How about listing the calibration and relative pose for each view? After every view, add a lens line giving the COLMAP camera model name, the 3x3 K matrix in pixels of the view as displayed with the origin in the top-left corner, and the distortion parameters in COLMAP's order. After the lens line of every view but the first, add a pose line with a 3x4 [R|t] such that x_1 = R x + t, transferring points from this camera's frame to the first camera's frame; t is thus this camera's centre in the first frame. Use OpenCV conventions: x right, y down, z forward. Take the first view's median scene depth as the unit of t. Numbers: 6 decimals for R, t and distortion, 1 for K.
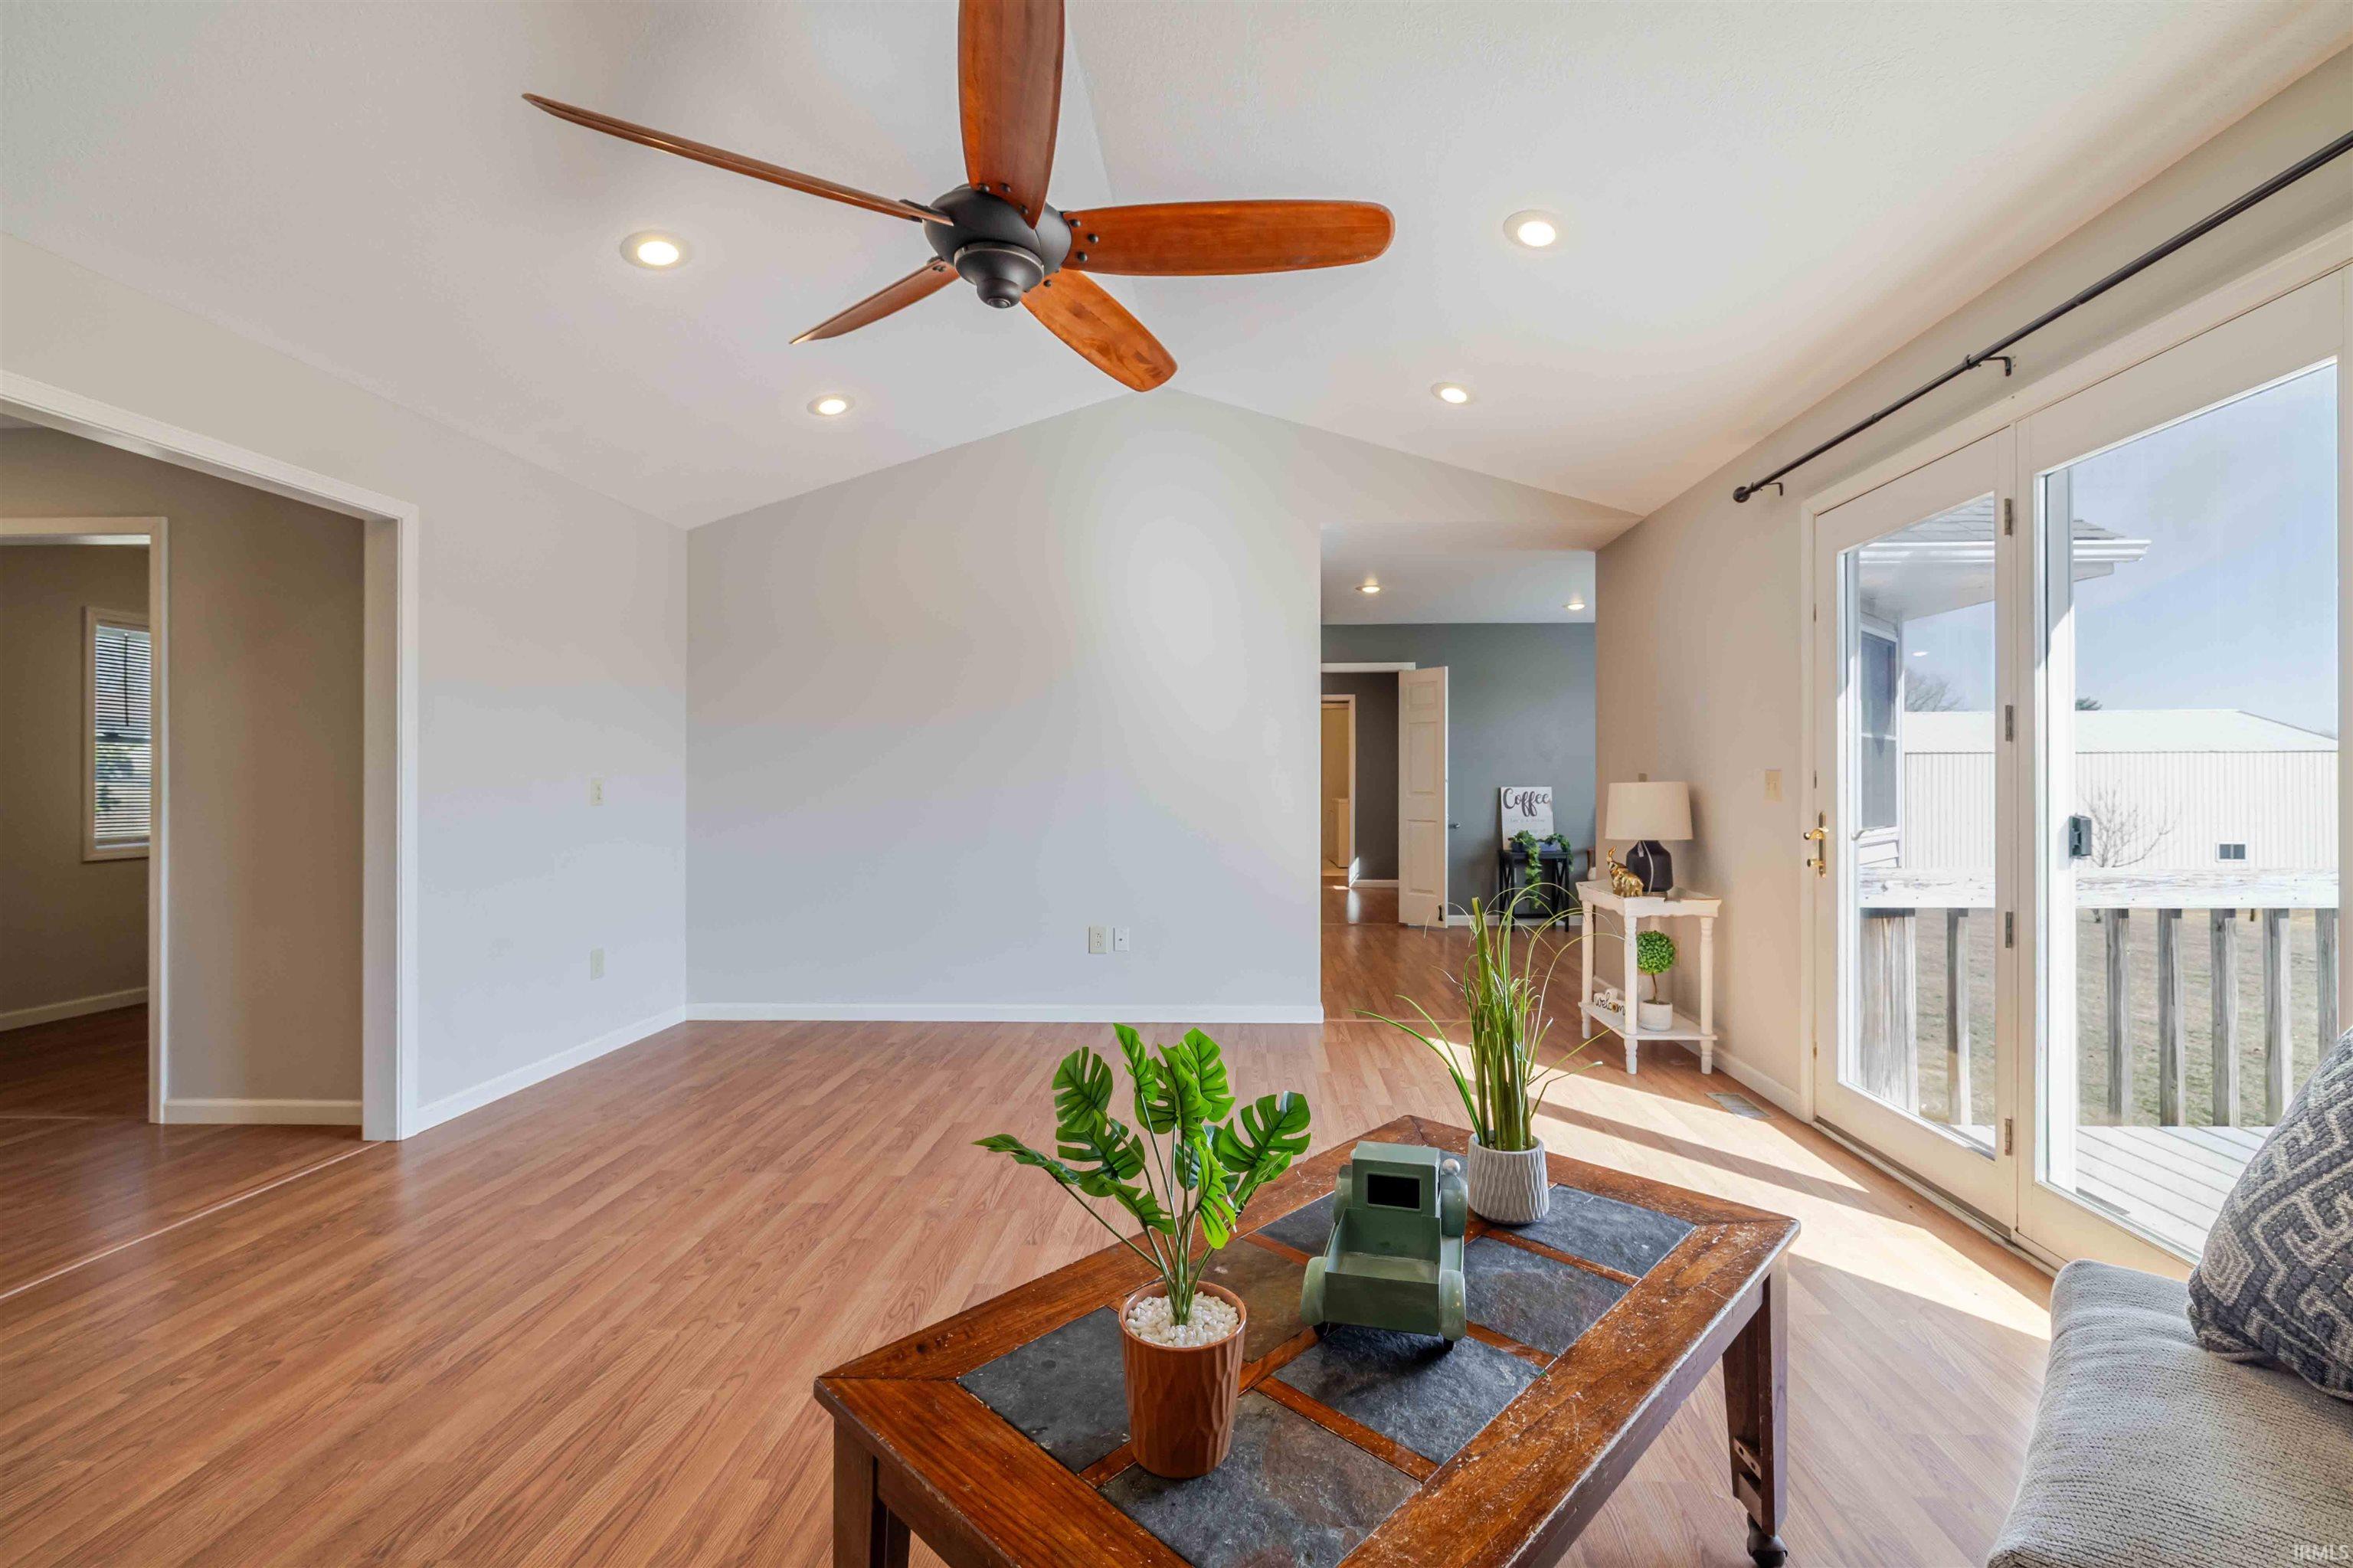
lens RADIAL K [[998.8, 0, 1183.9], [0, 998.8, 778.6], [0, 0, 1]] dist [0.000247, 0.000120]
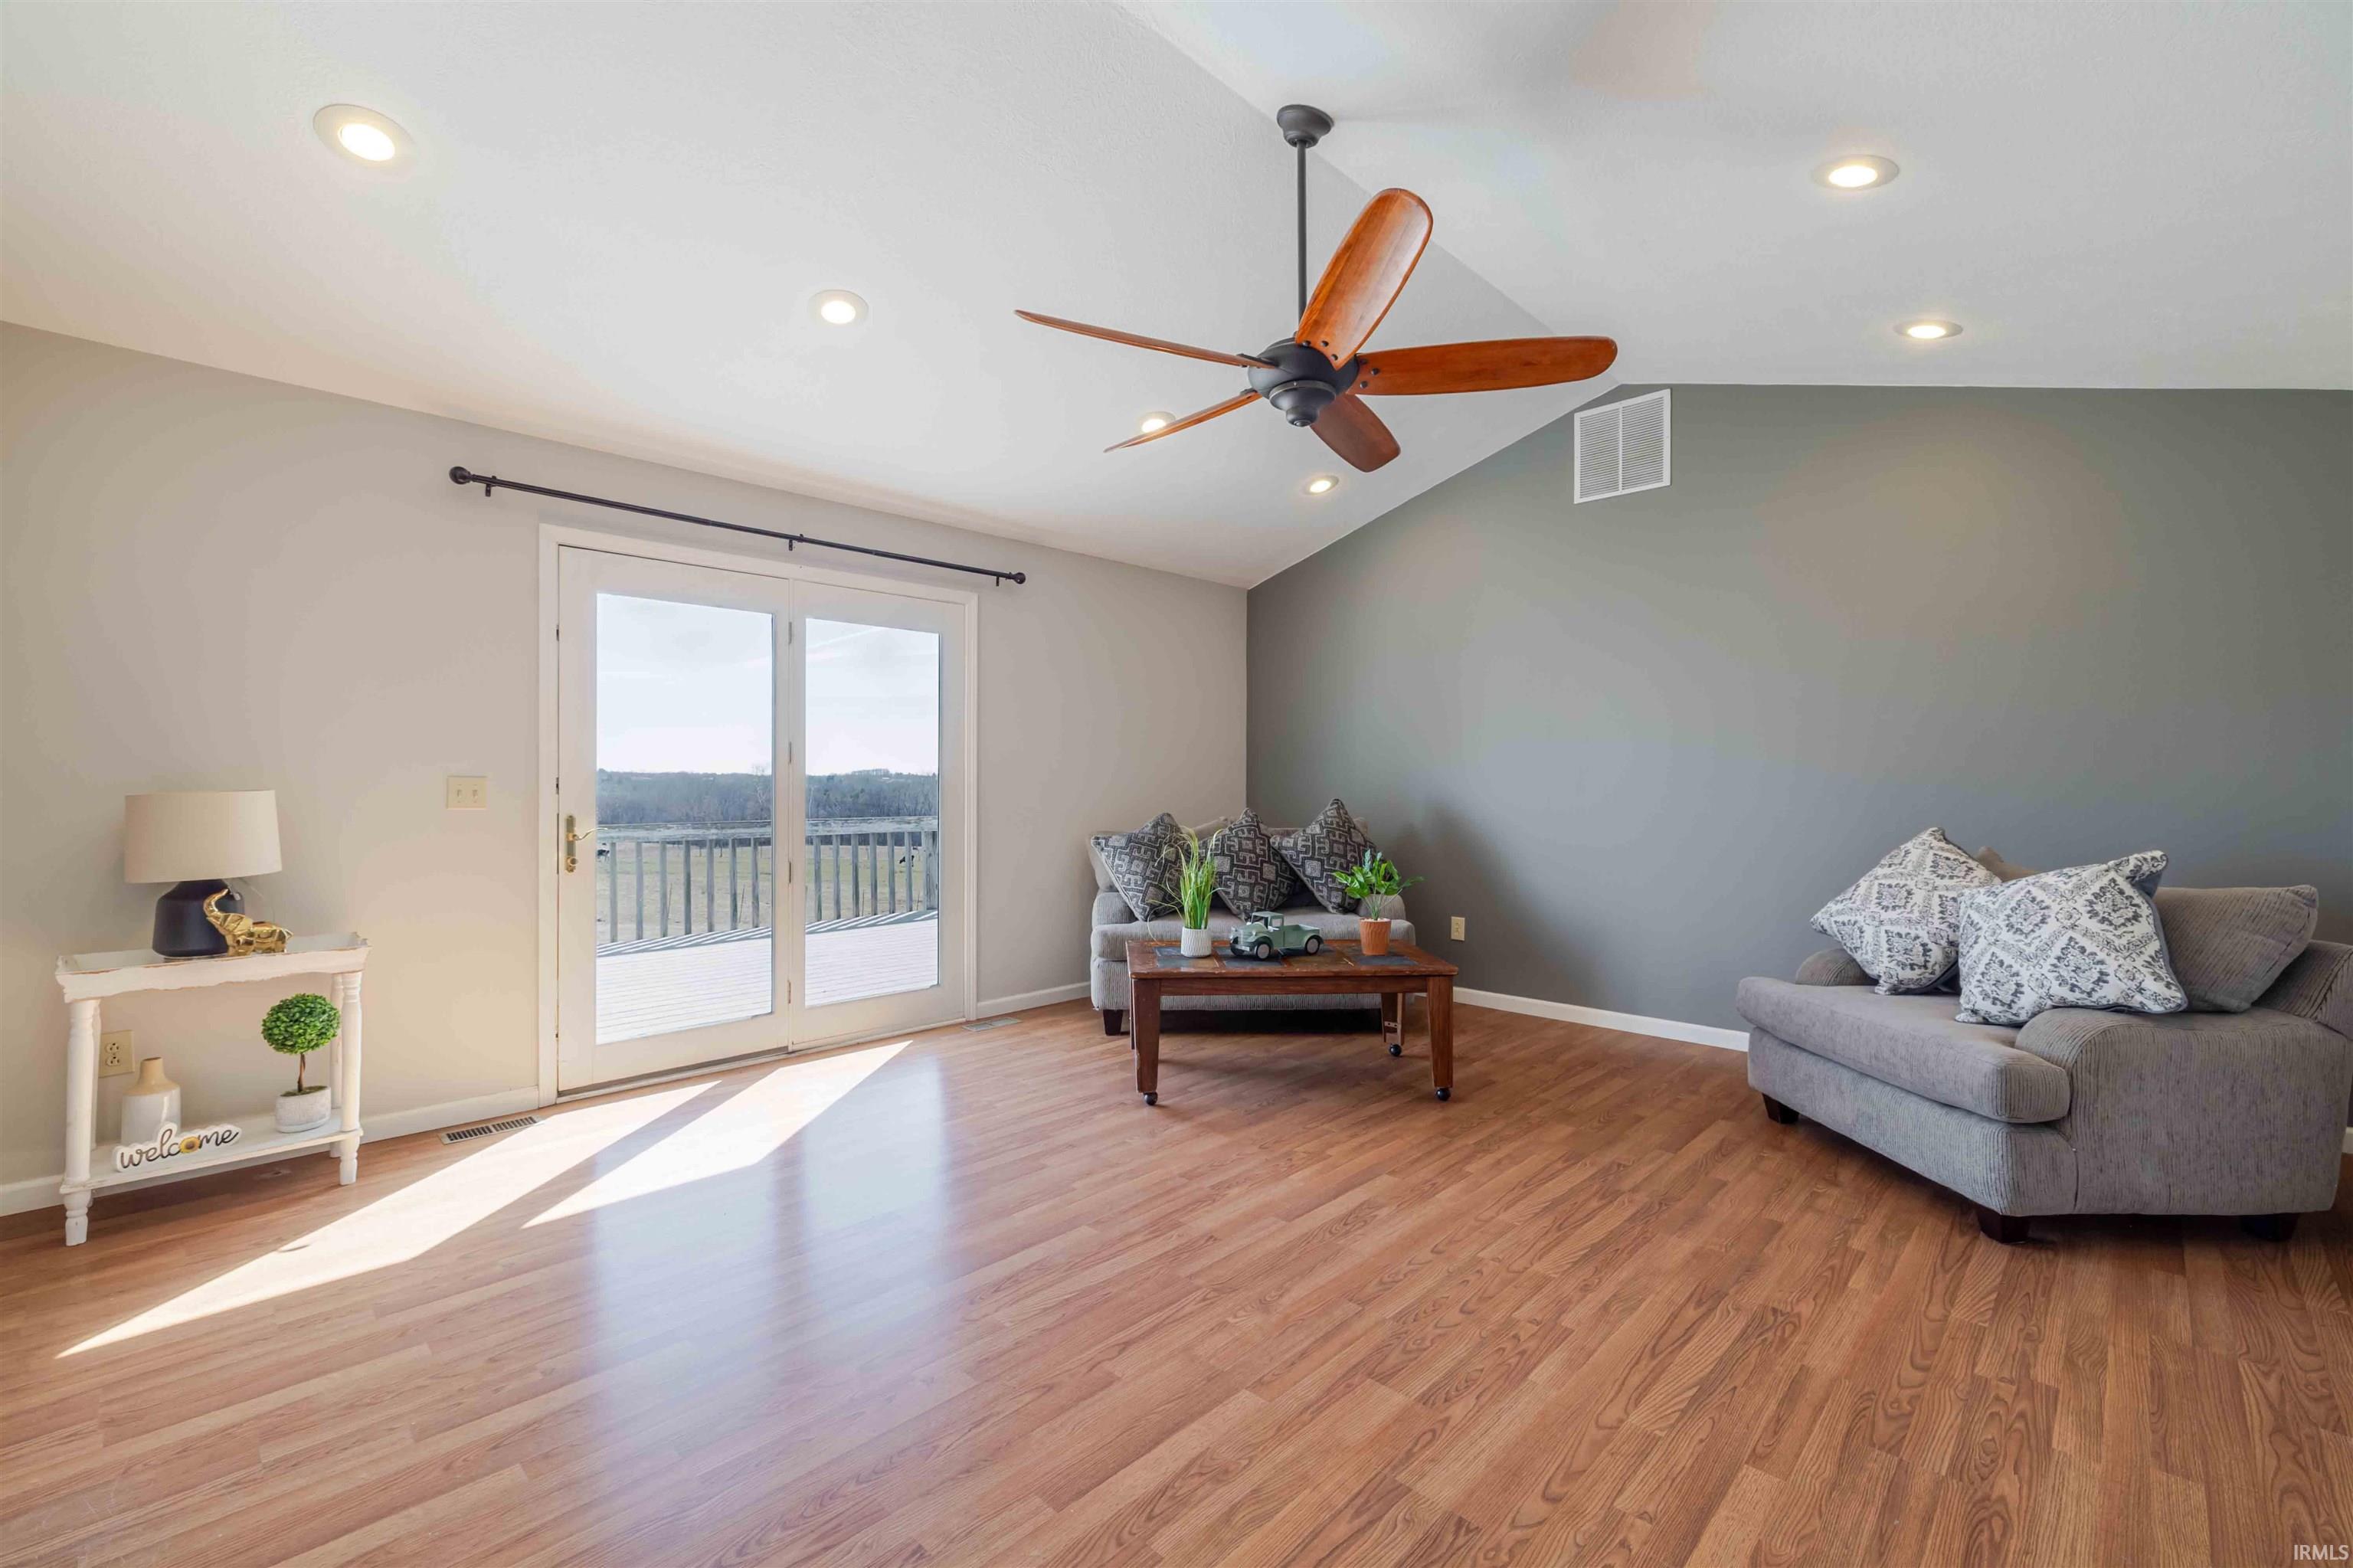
lens RADIAL K [[998.8, 0, 1183.9], [0, 998.8, 778.6], [0, 0, 1]] dist [0.000247, 0.000120]
pose [[-0.762886, 0.004285, 0.646519, -0.709437], [0.001300, 0.999986, -0.005094, -0.006380], [-0.646532, -0.003046, -0.762881, 1.602913]]
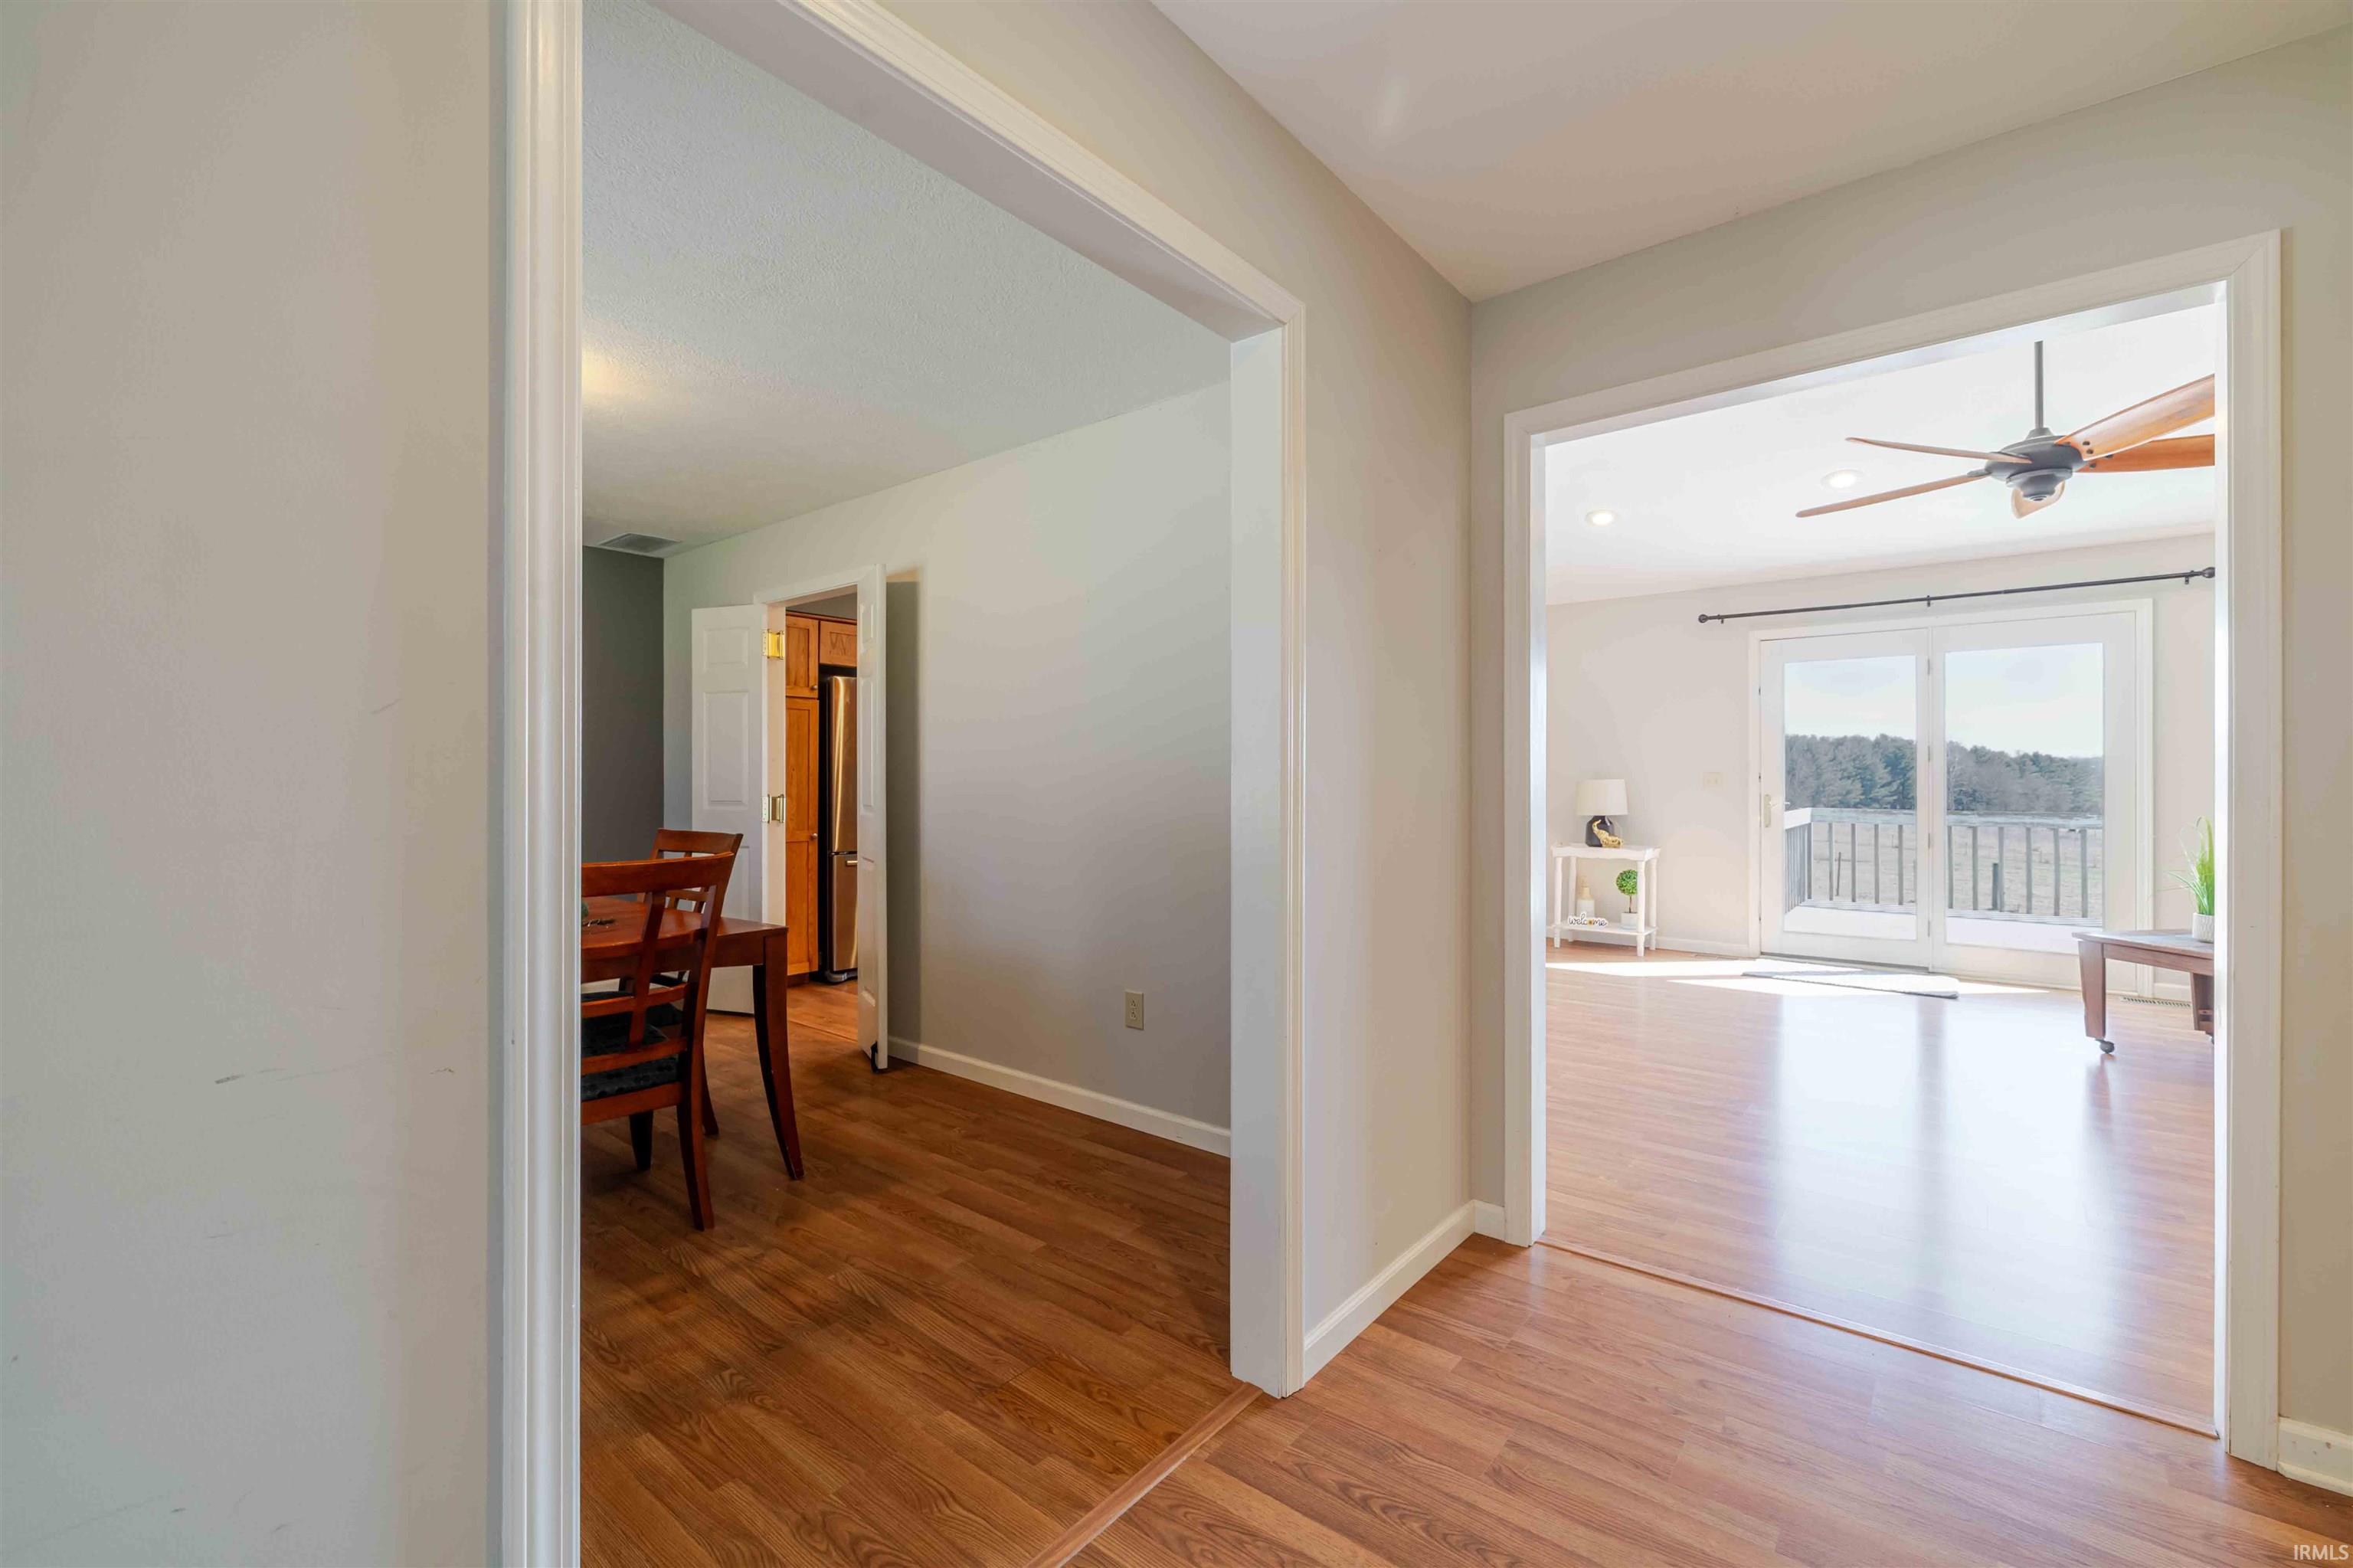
lens RADIAL K [[998.8, 0, 1183.9], [0, 998.8, 778.6], [0, 0, 1]] dist [0.000247, 0.000120]
pose [[0.580474, 0.003689, 0.814270, -1.862805], [-0.001943, 0.999993, -0.003145, 0.006205], [-0.814276, 0.000243, 0.580478, 0.898083]]
